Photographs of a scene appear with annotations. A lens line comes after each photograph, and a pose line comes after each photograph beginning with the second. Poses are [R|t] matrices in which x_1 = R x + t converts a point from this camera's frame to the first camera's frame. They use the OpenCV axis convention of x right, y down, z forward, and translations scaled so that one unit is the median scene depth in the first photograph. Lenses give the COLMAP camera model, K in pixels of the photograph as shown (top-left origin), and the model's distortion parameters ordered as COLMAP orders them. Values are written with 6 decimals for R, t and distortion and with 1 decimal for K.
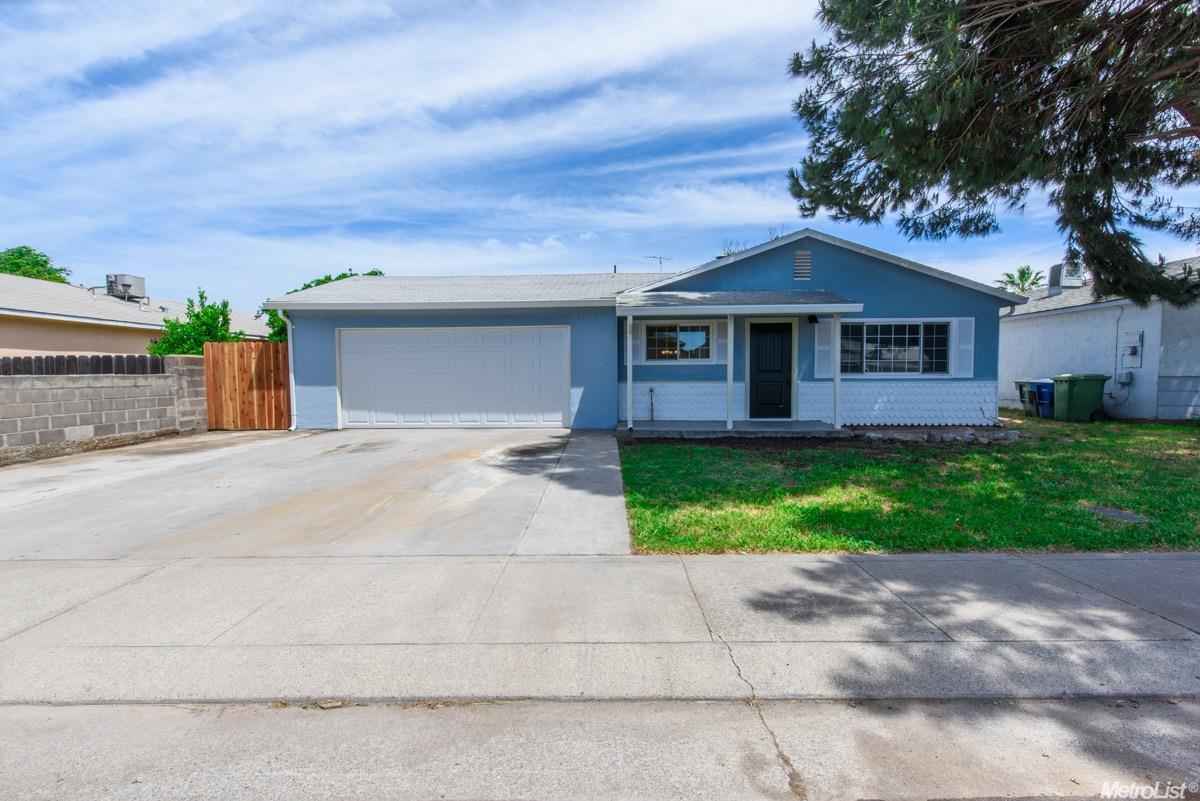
lens RADIAL K [[518.5, 0, 601.4], [0, 518.5, 394.1], [0, 0, 1]] dist [0.001039, 0.000225]
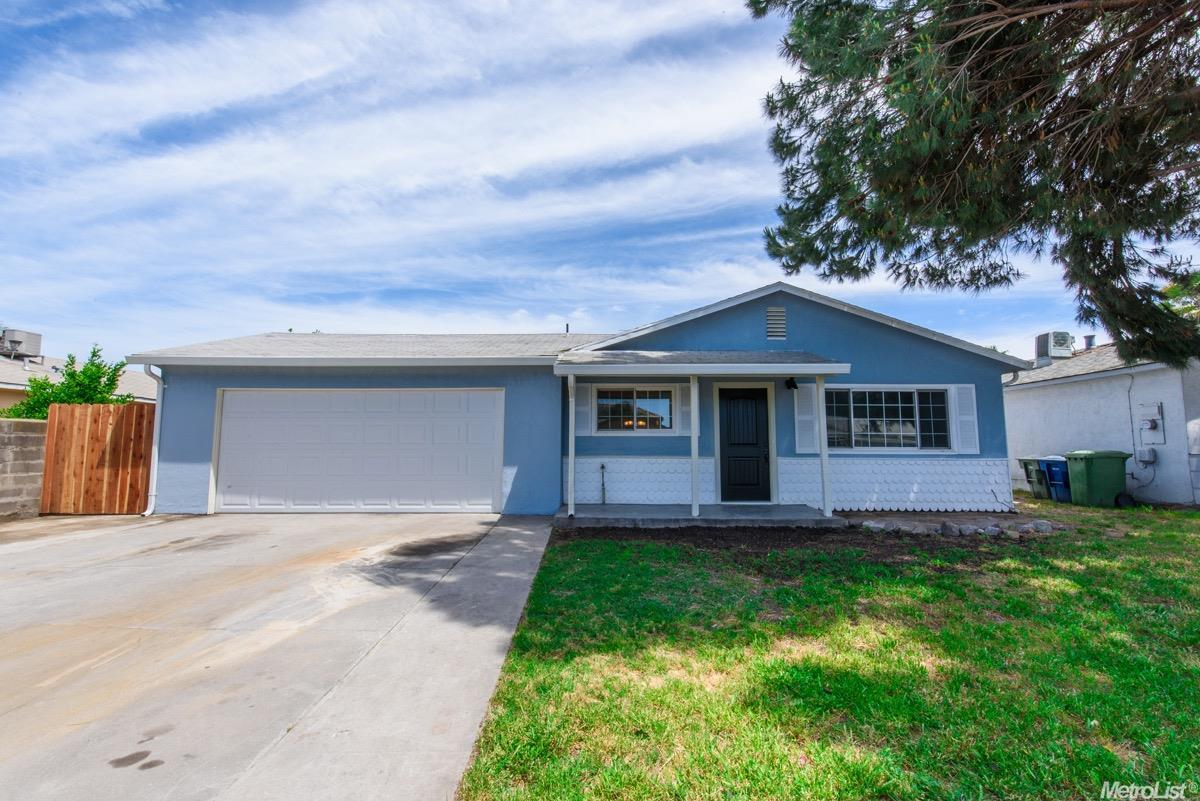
lens RADIAL K [[518.2, 0, 601.9], [0, 518.2, 400.1], [0, 0, 1]] dist [0.001561, -0.000100]
pose [[0.999194, 0.010717, 0.038686, 0.062804], [-0.005530, 0.991263, -0.131787, -0.003945], [-0.039760, 0.131467, 0.990523, 0.169510]]
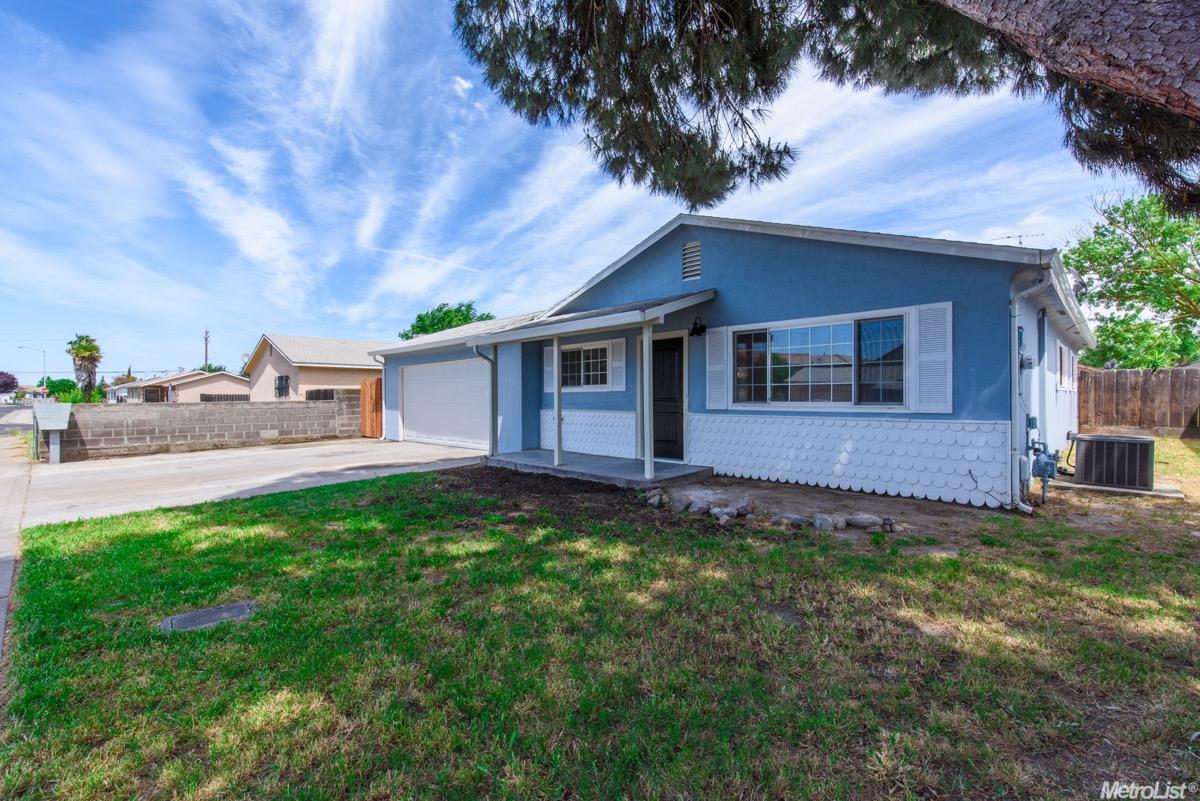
lens RADIAL K [[510.4, 0, 598.8], [0, 510.4, 366.7], [0, 0, 1]] dist [0.001832, 0.000293]
pose [[0.737149, -0.039867, -0.674553, 0.804562], [-0.024610, 0.996012, -0.085760, -0.024931], [0.675282, 0.079819, 0.733228, 0.363347]]
